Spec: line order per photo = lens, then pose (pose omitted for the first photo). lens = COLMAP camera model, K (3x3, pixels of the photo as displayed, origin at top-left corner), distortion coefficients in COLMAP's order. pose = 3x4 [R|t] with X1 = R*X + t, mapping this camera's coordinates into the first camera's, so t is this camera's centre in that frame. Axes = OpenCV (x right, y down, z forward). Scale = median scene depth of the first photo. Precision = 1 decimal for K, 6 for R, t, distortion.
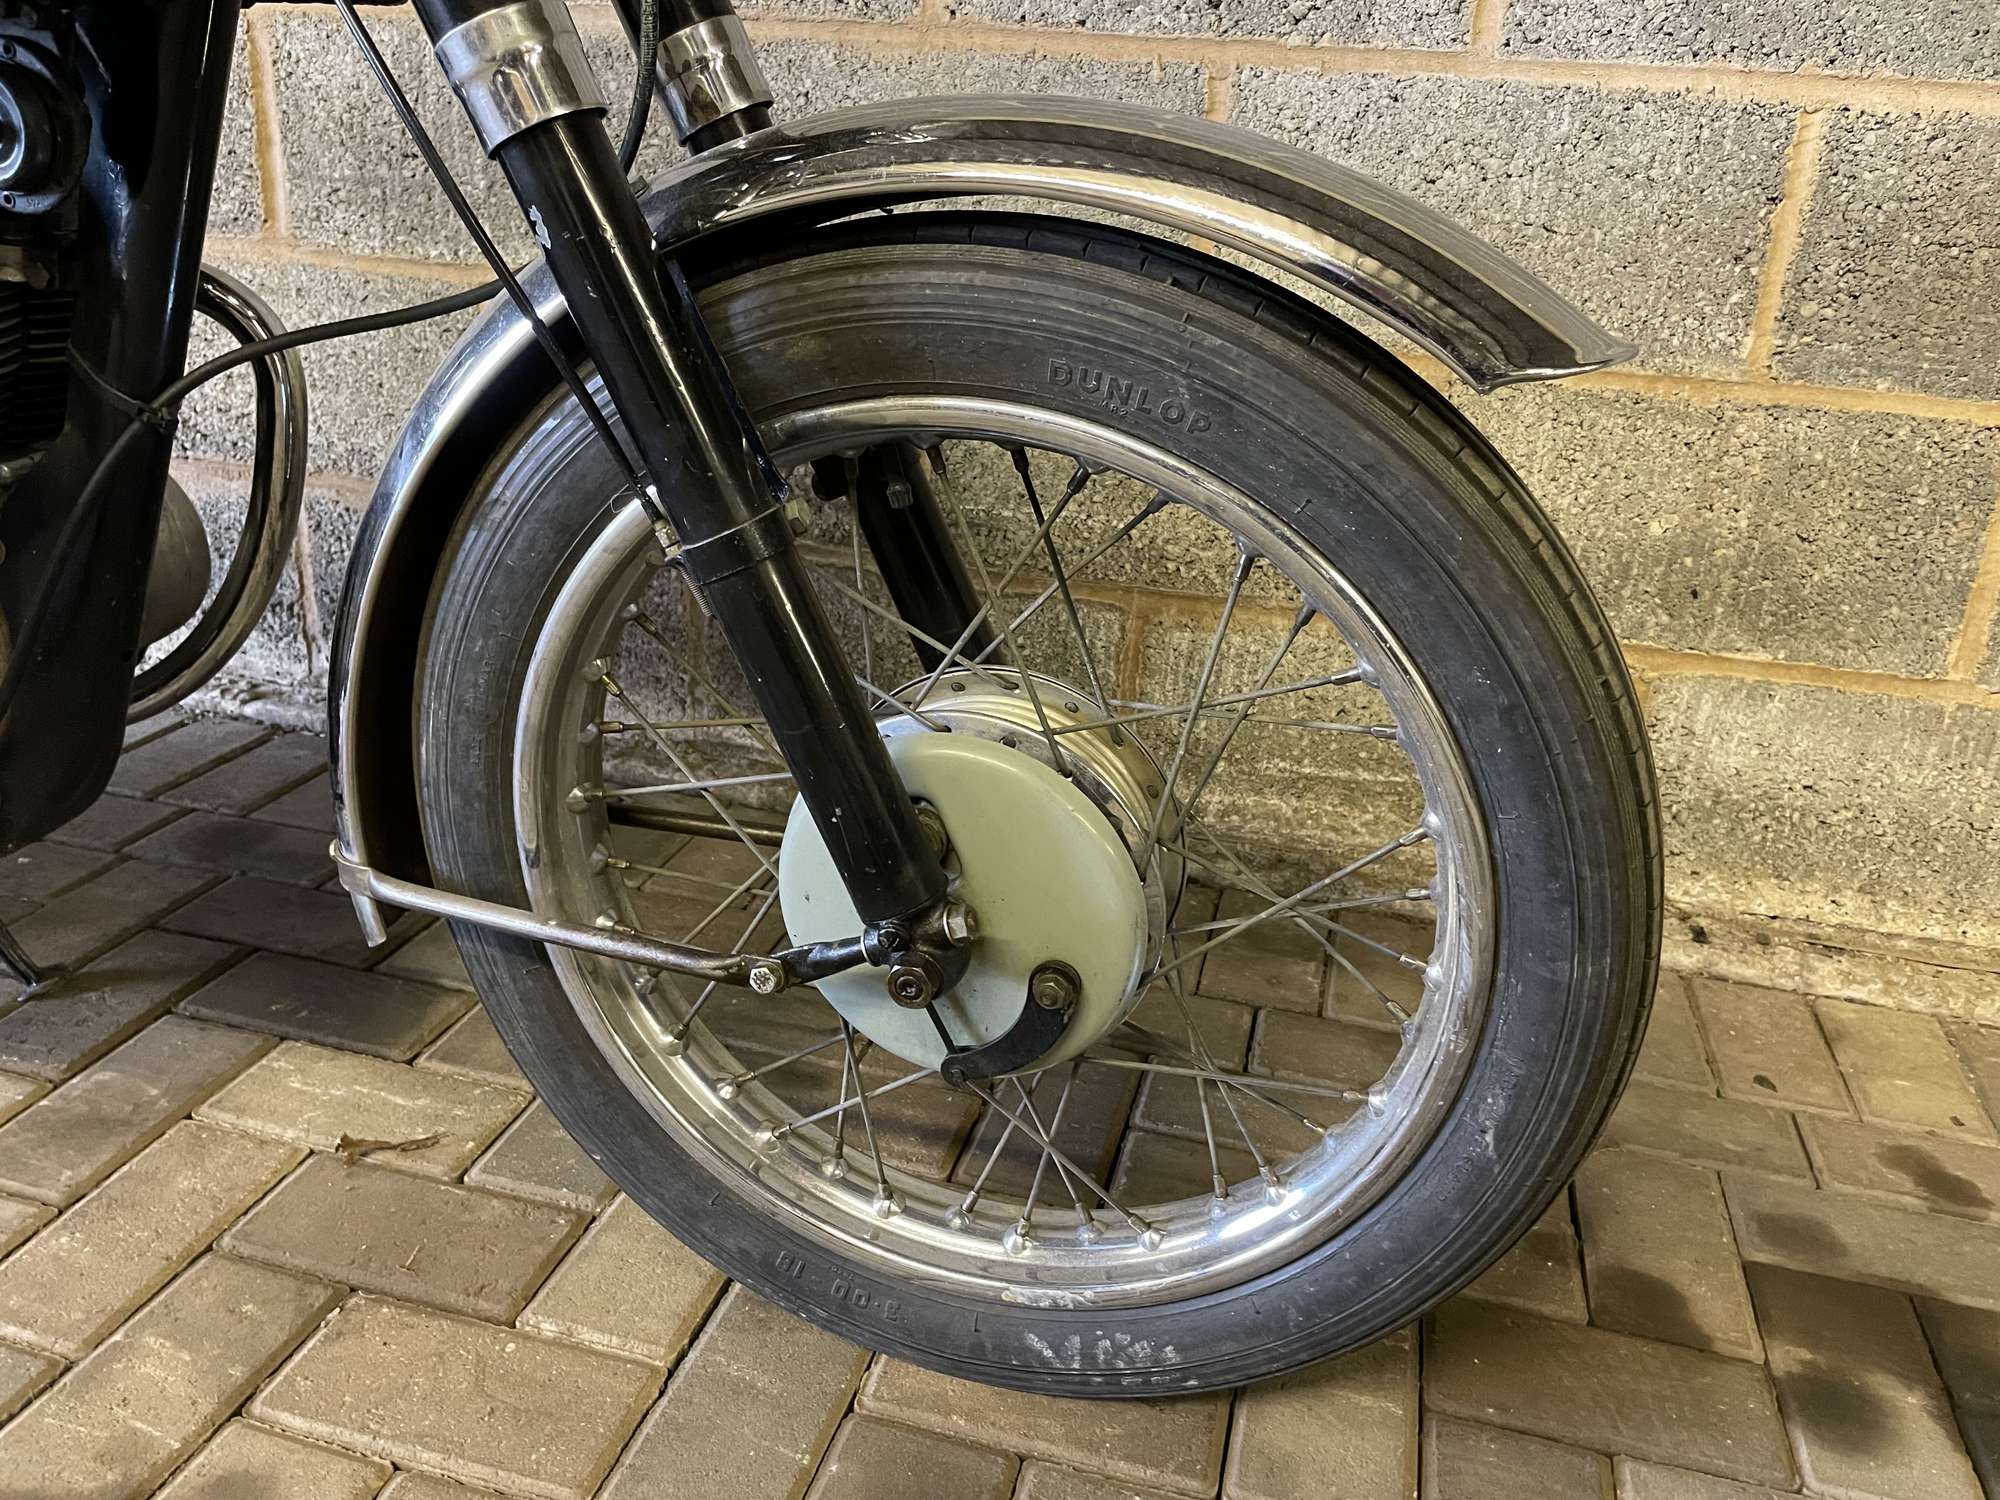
lens RADIAL K [[1532.5, 0, 1013.6], [0, 1532.5, 758.4], [0, 0, 1]] dist [0.079355, -0.117615]
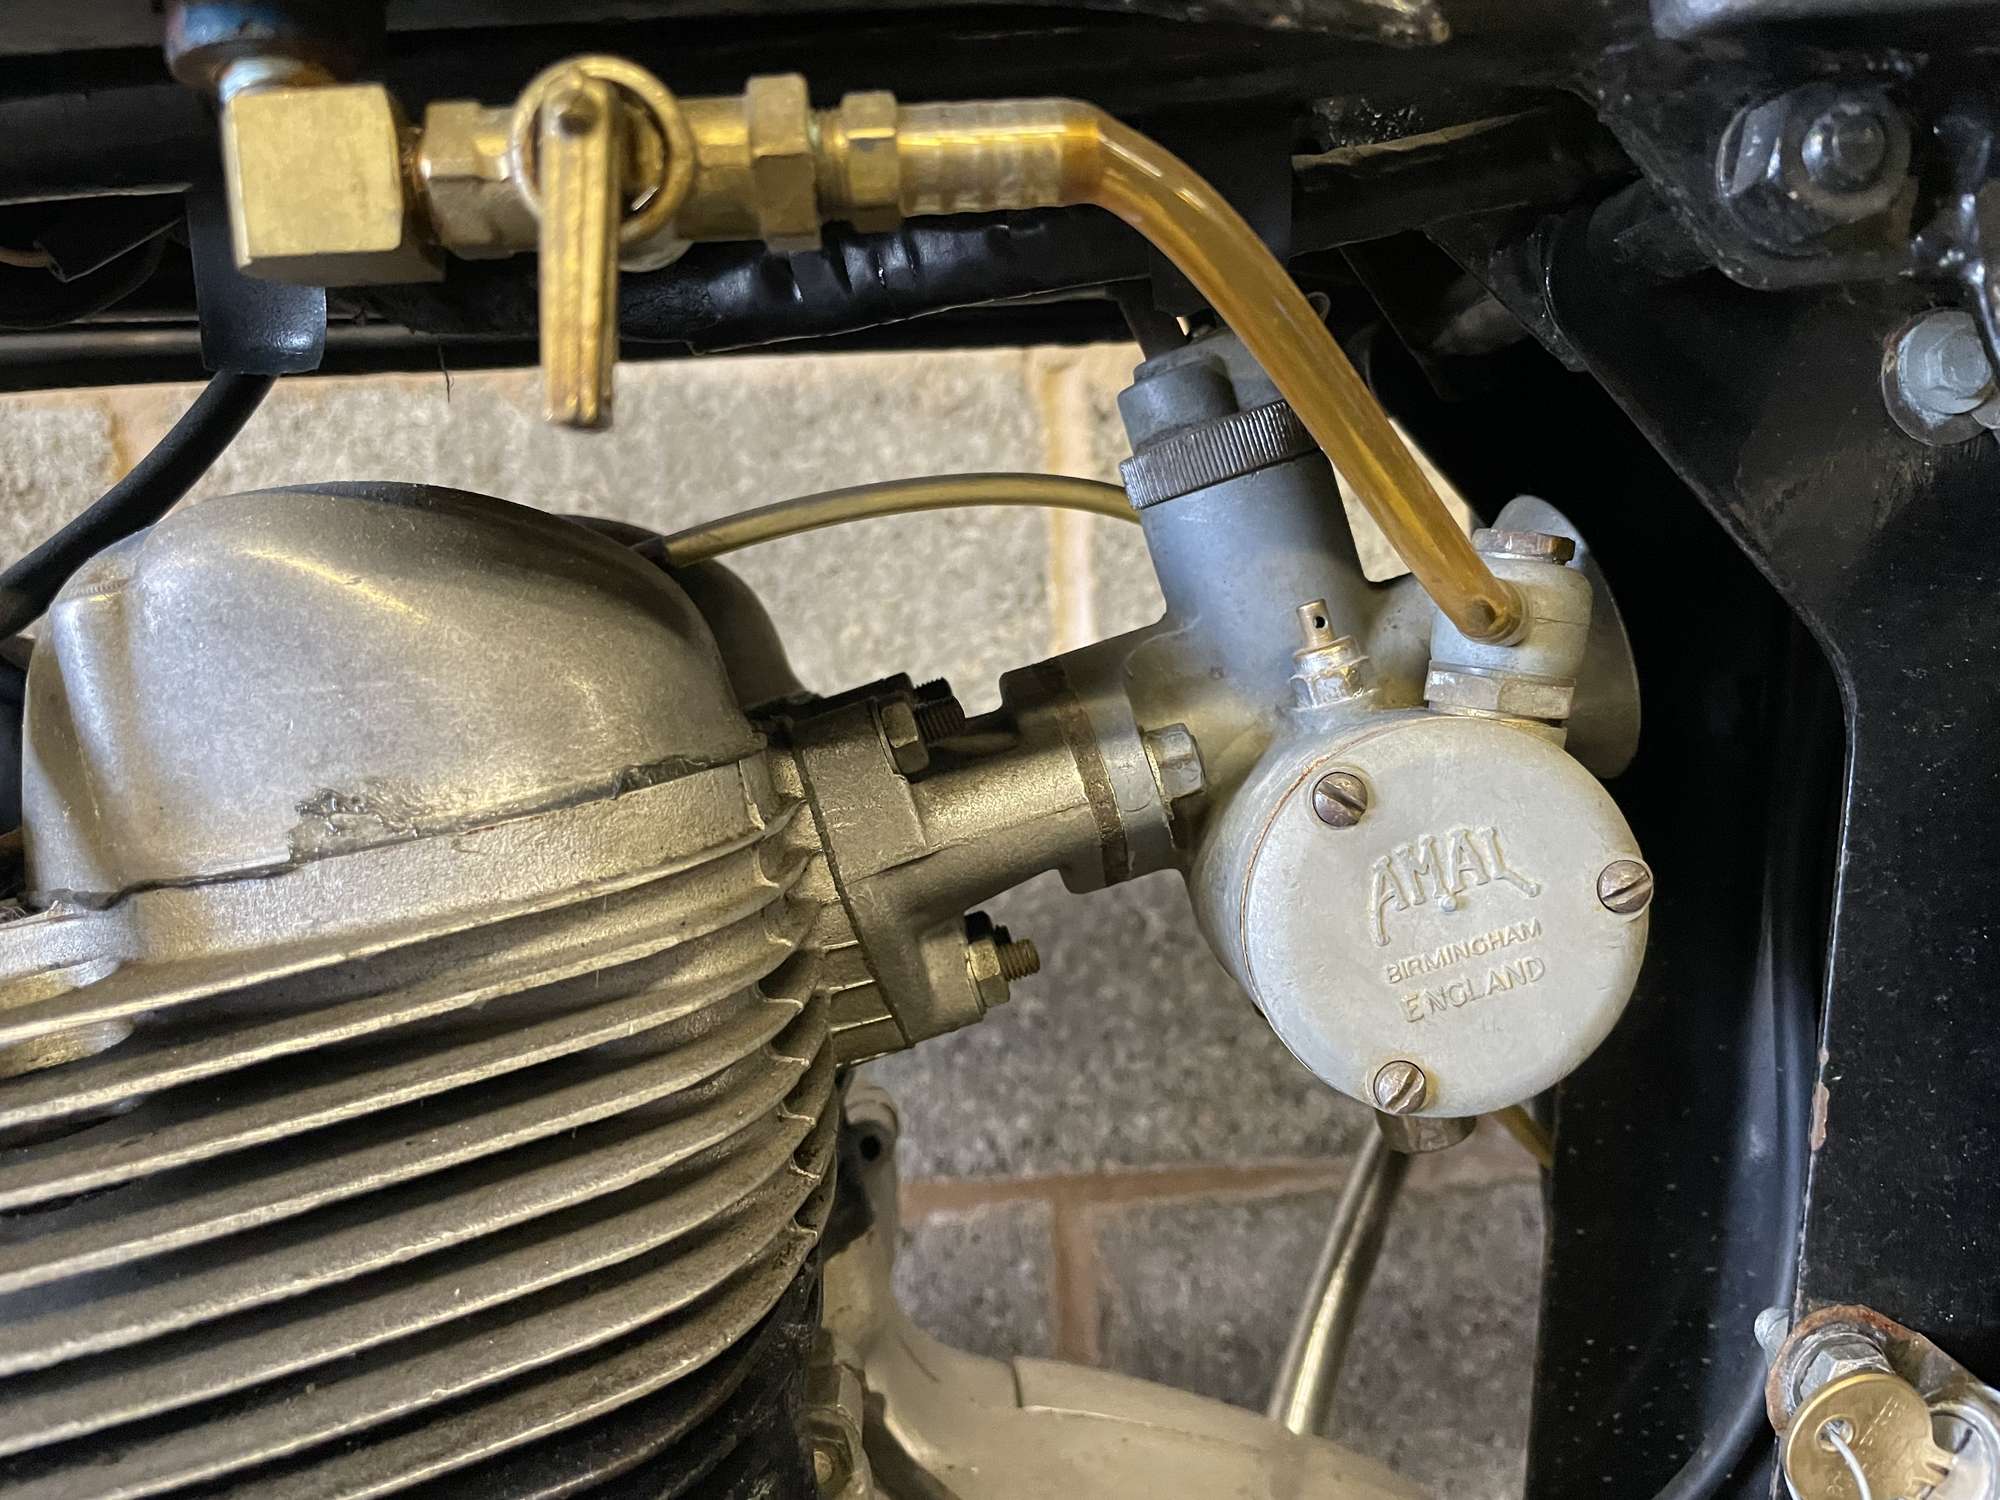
lens RADIAL K [[1532.5, 0, 987.4], [0, 1532.5, 729.1], [0, 0, 1]] dist [0.079355, -0.117615]
pose [[0.943963, -0.155246, 0.291260, -0.449033], [0.220803, 0.952951, -0.207677, -0.236223], [-0.245316, 0.260350, 0.933830, 0.548282]]
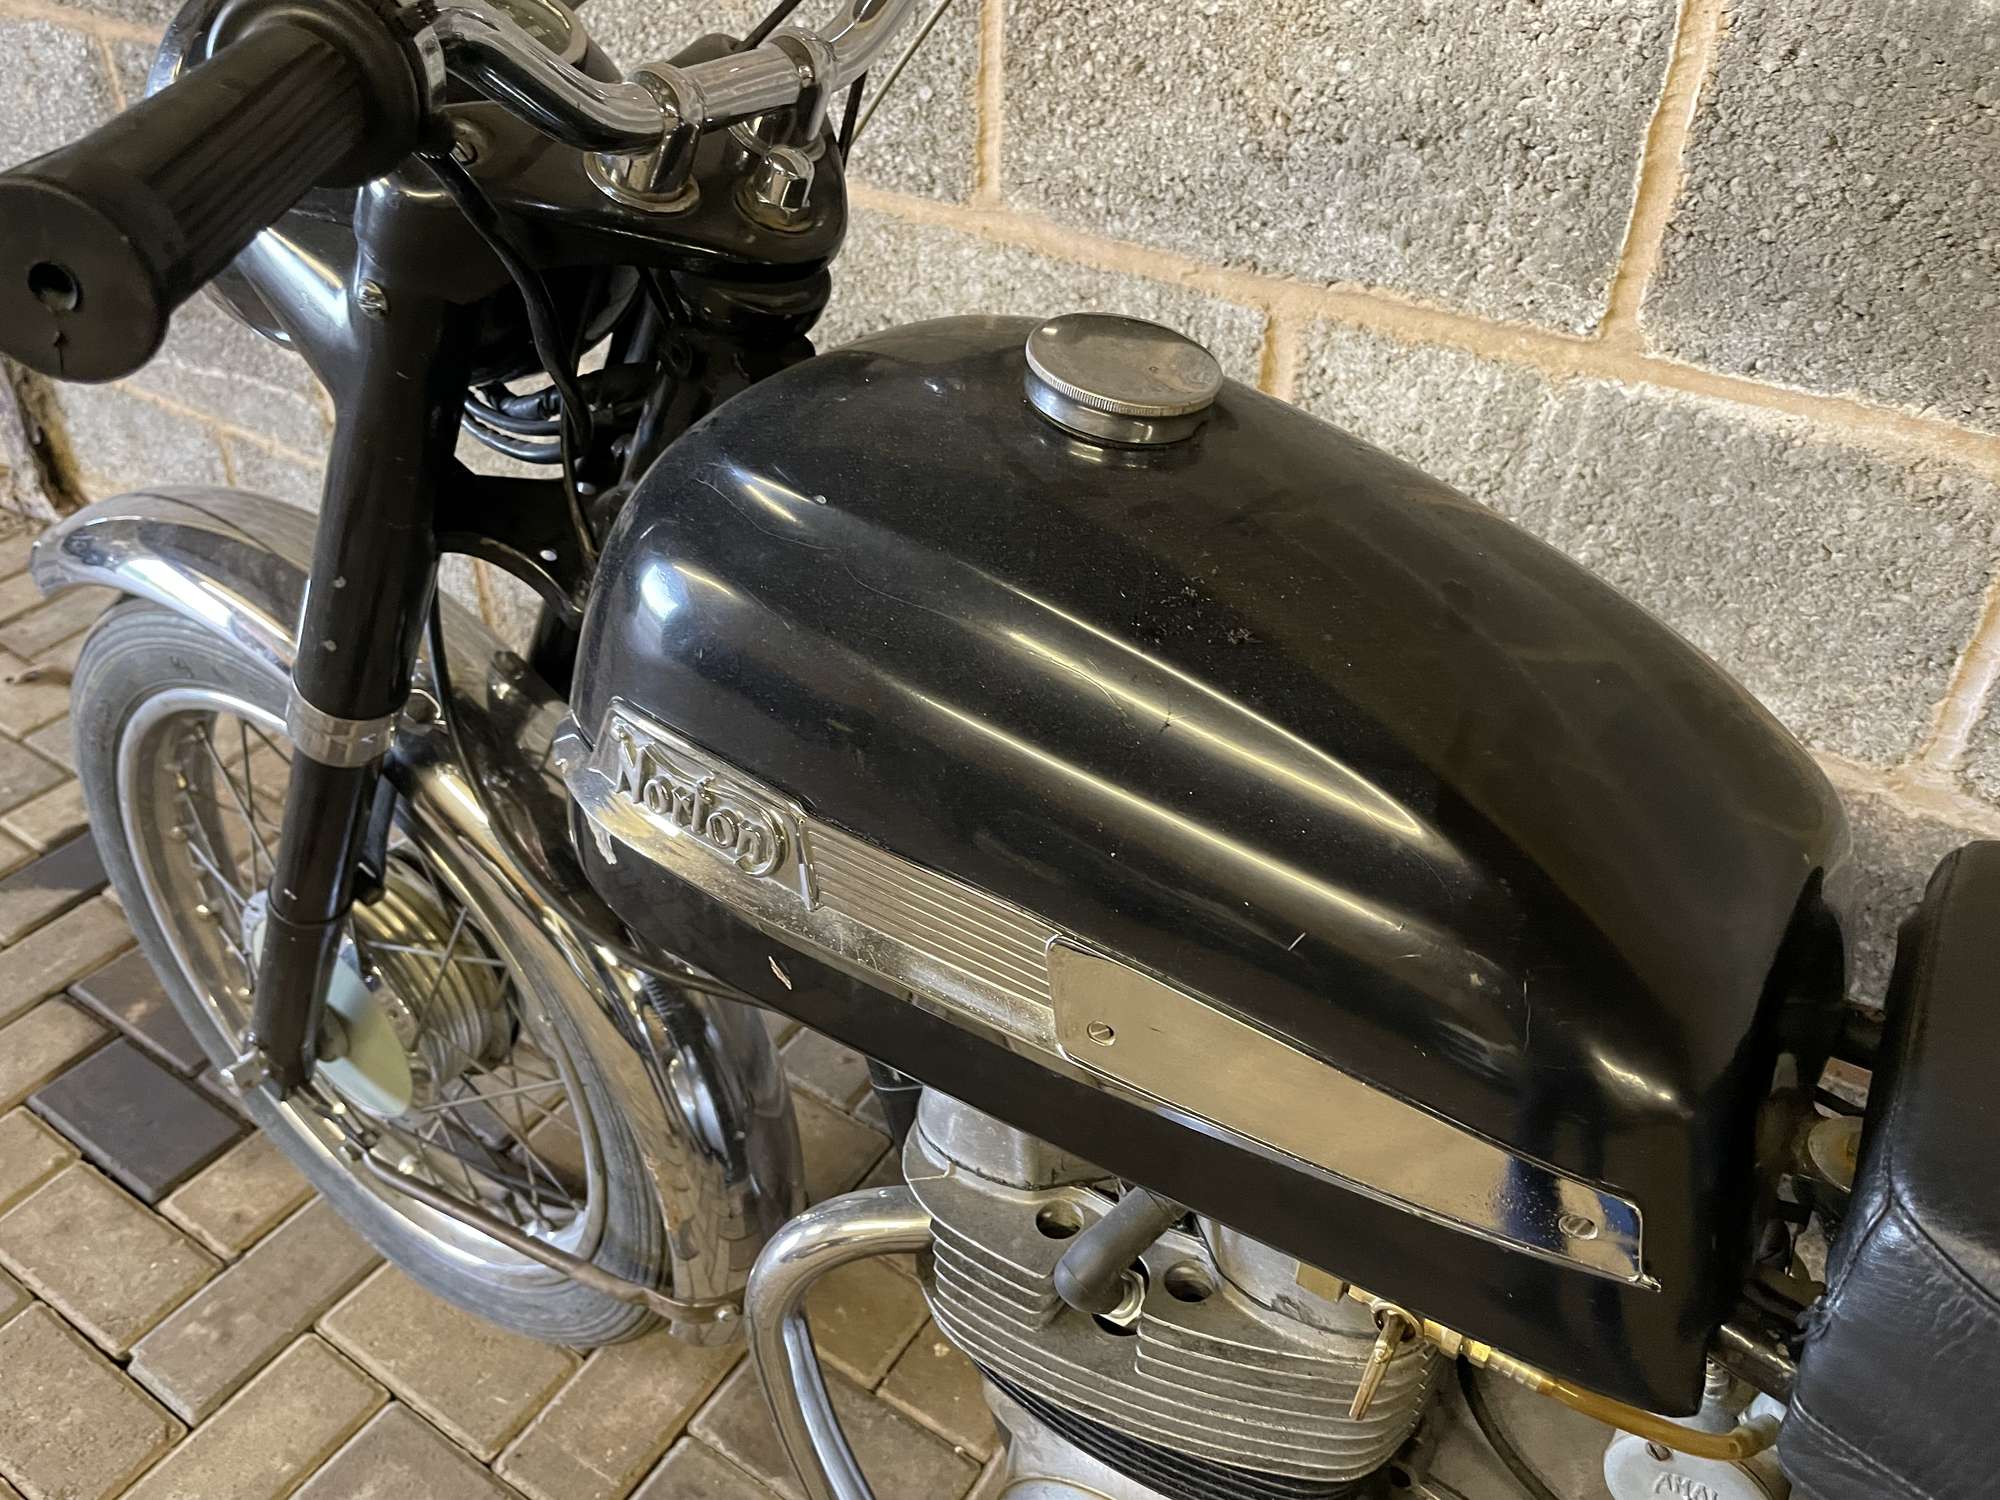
lens RADIAL K [[1532.5, 0, 967.8], [0, 1532.5, 748.9], [0, 0, 1]] dist [0.079355, -0.117615]
pose [[0.940991, 0.150837, -0.302959, -0.440722], [-0.068530, 0.961564, 0.265890, -0.541071], [0.331421, -0.229439, 0.915160, 0.289977]]
